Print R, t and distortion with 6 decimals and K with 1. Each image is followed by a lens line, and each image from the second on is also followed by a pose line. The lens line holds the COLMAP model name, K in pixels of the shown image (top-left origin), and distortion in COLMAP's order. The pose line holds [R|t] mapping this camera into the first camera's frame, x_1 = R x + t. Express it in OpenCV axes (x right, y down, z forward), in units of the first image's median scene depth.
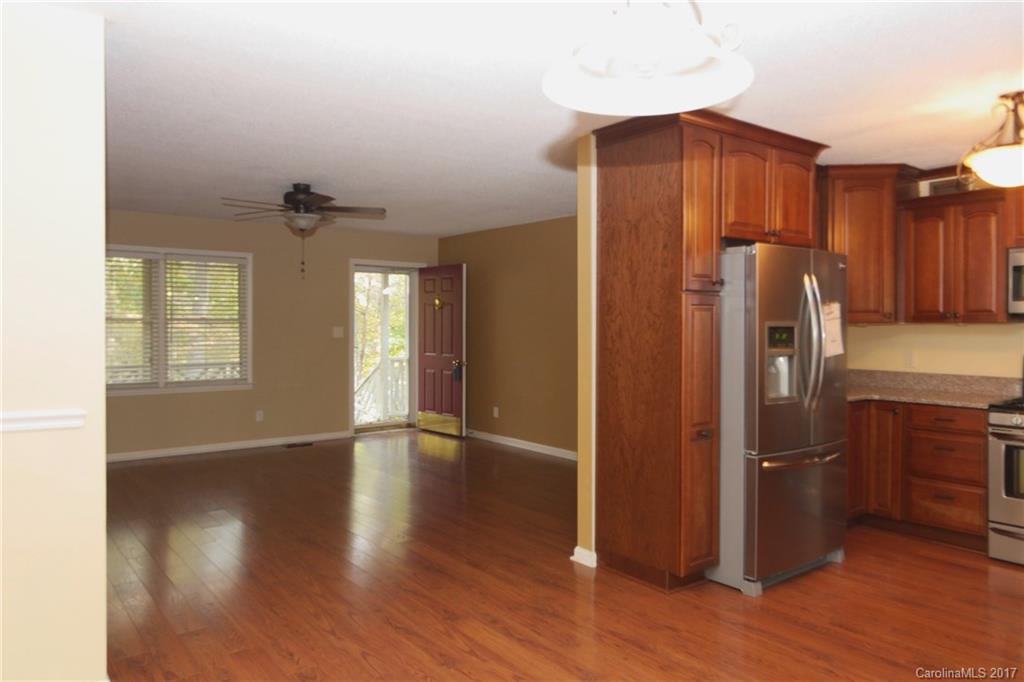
lens RADIAL K [[727.2, 0, 526.0], [0, 727.2, 339.2], [0, 0, 1]] dist [-0.000059, 0.000549]
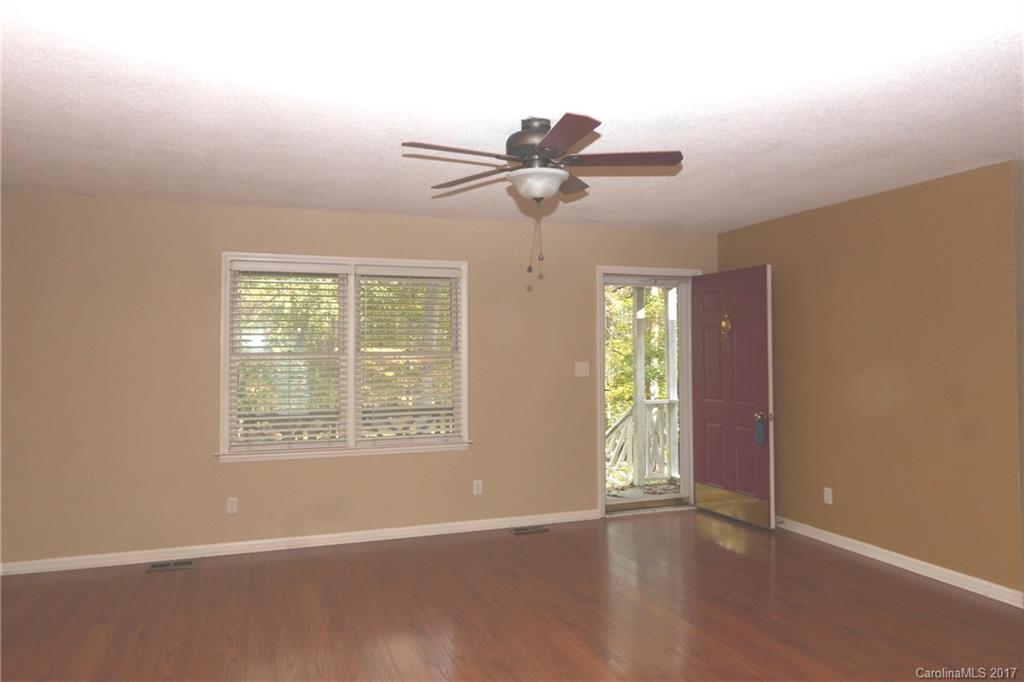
lens RADIAL K [[727.2, 0, 526.0], [0, 727.2, 339.2], [0, 0, 1]] dist [-0.000059, 0.000549]
pose [[0.954277, -0.016276, -0.298482, -0.097735], [0.005830, 0.999340, -0.035854, -0.013873], [0.298868, 0.032474, 0.953742, 0.303326]]
